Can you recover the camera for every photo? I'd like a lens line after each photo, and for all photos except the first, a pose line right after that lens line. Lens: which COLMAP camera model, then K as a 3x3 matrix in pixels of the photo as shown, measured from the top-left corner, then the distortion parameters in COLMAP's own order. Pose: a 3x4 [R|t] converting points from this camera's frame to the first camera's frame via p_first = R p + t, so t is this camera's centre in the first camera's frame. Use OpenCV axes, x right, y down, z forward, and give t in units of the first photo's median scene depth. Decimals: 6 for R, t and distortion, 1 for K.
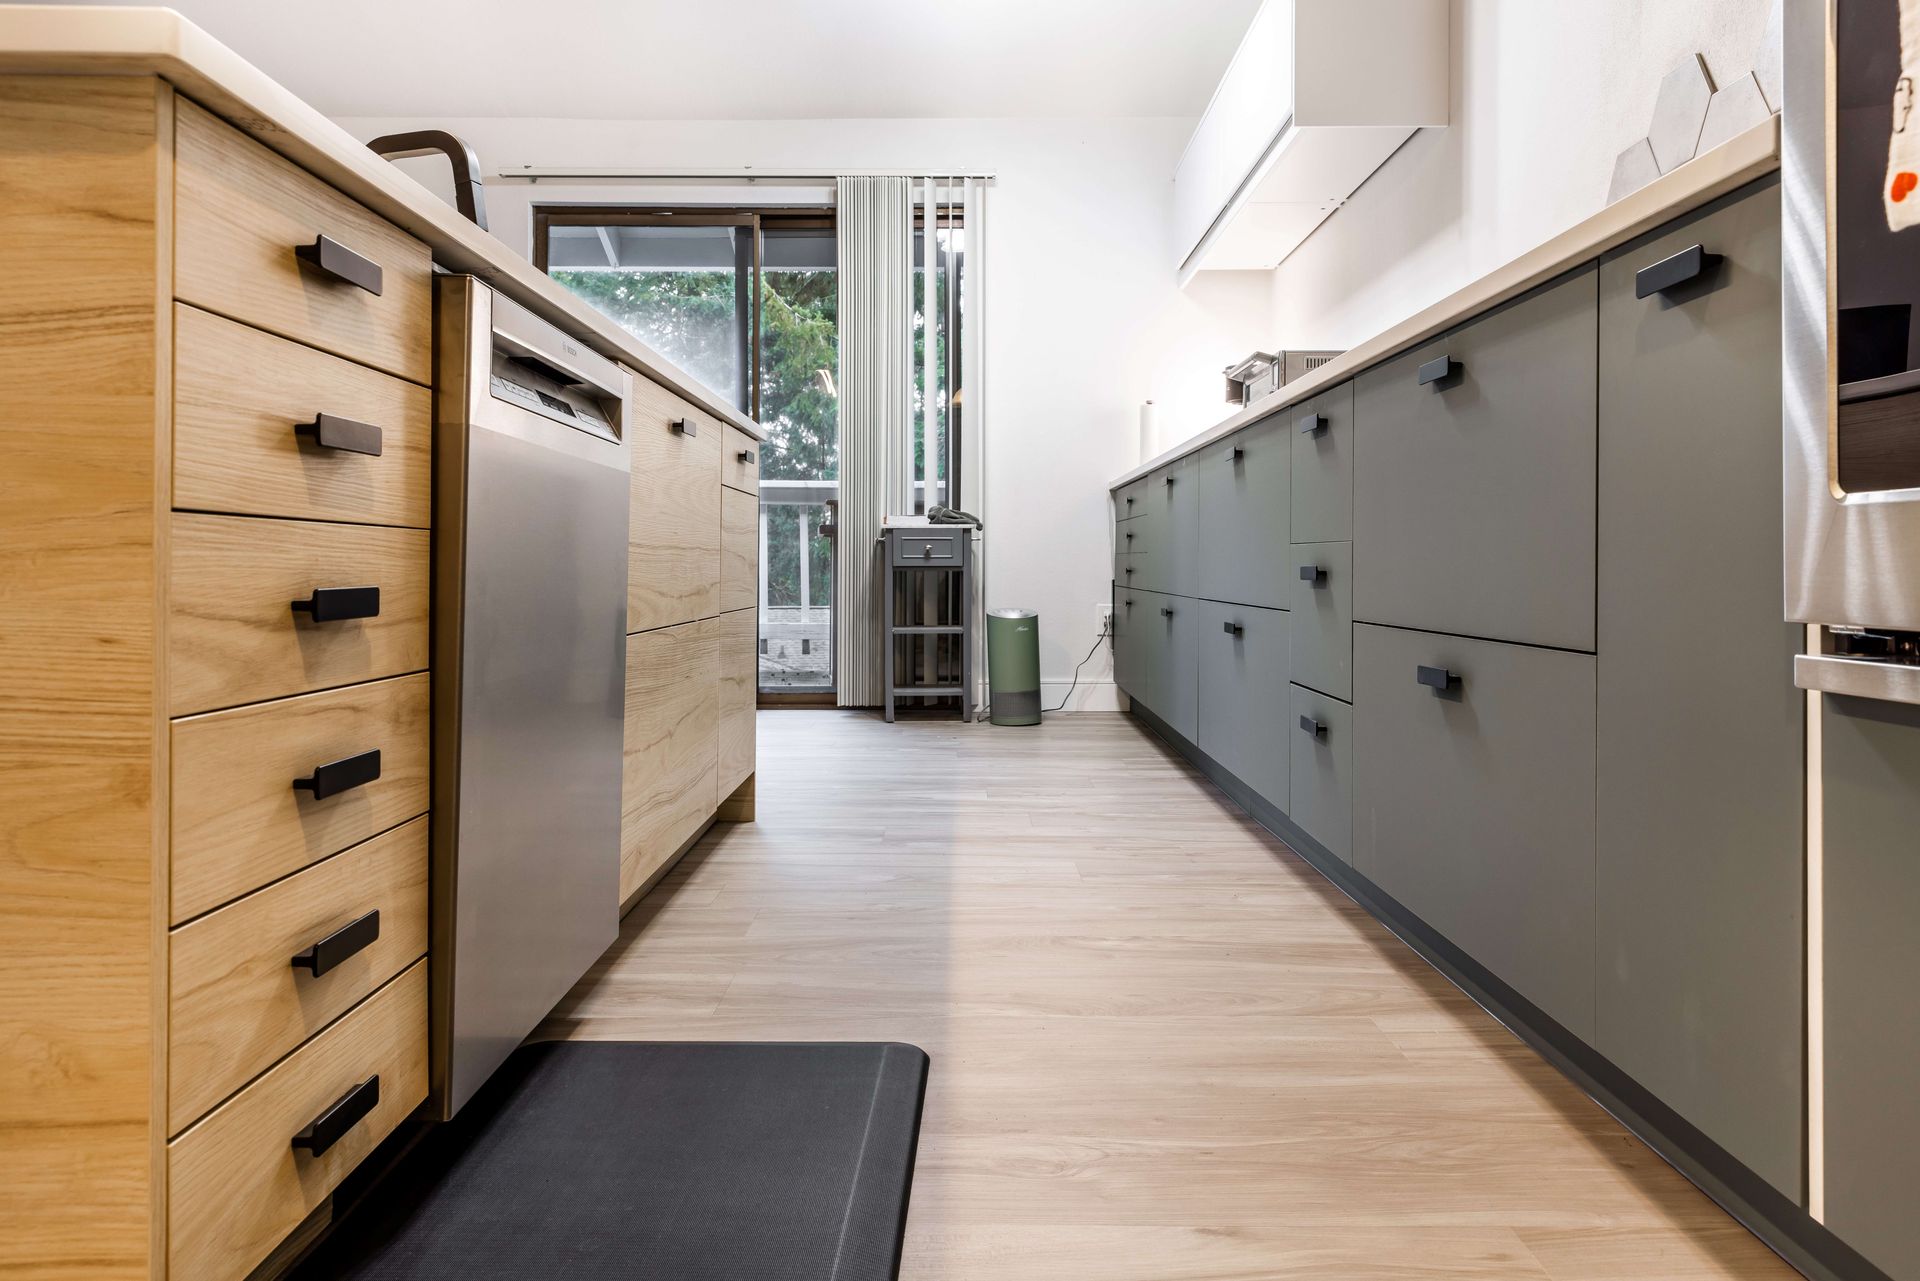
lens RADIAL K [[1291.0, 0, 961.6], [0, 1291.0, 559.0], [0, 0, 1]] dist [-0.001190, -0.001645]
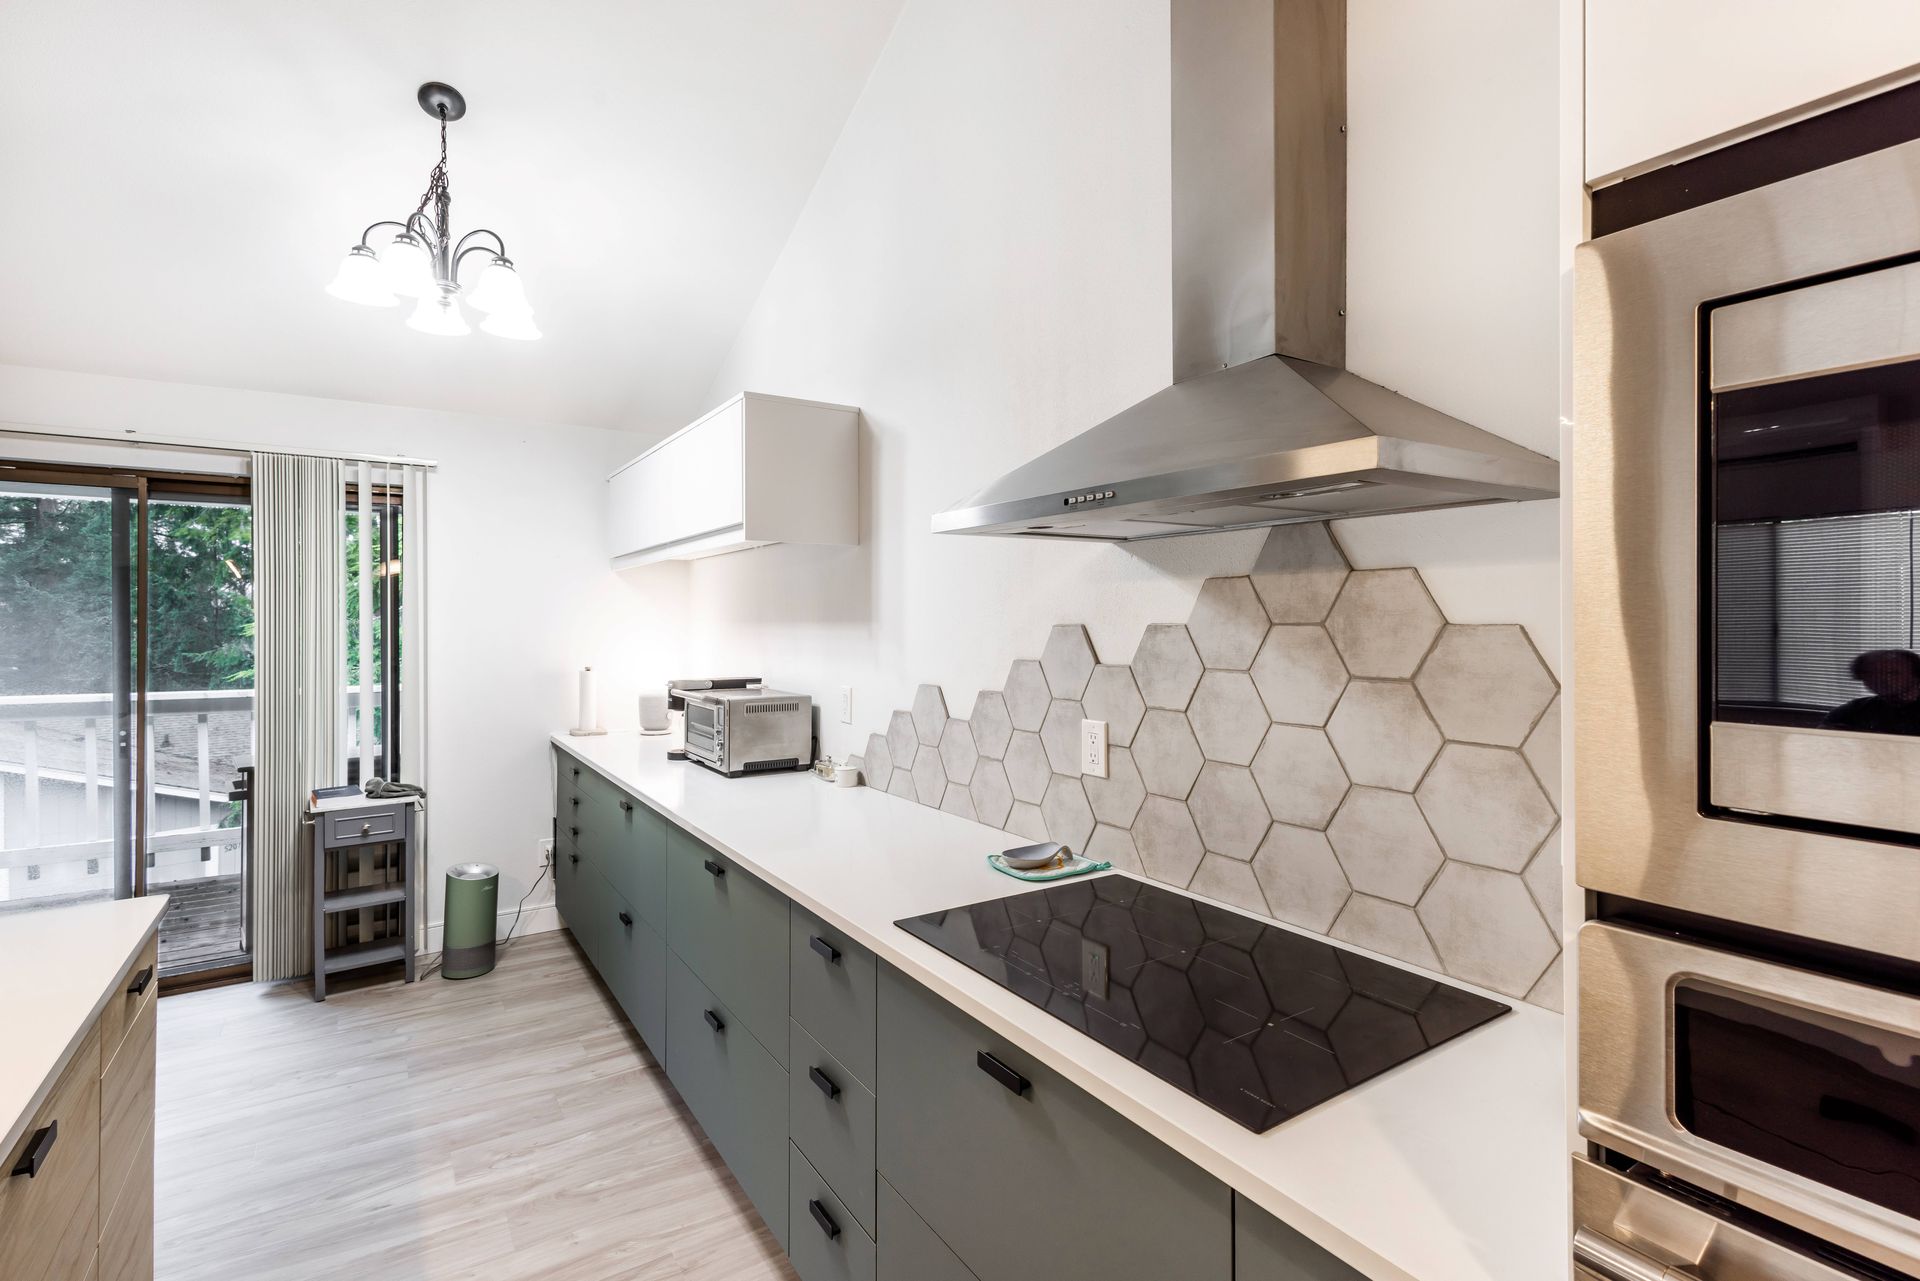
lens RADIAL K [[887.1, 0, 966.2], [0, 887.1, 620.2], [0, 0, 1]] dist [0.005861, 0.000084]
pose [[0.829112, -0.001137, 0.559081, -0.025057], [-0.000333, 0.999997, 0.002528, -0.174638], [-0.559082, -0.002282, 0.829109, 0.126250]]
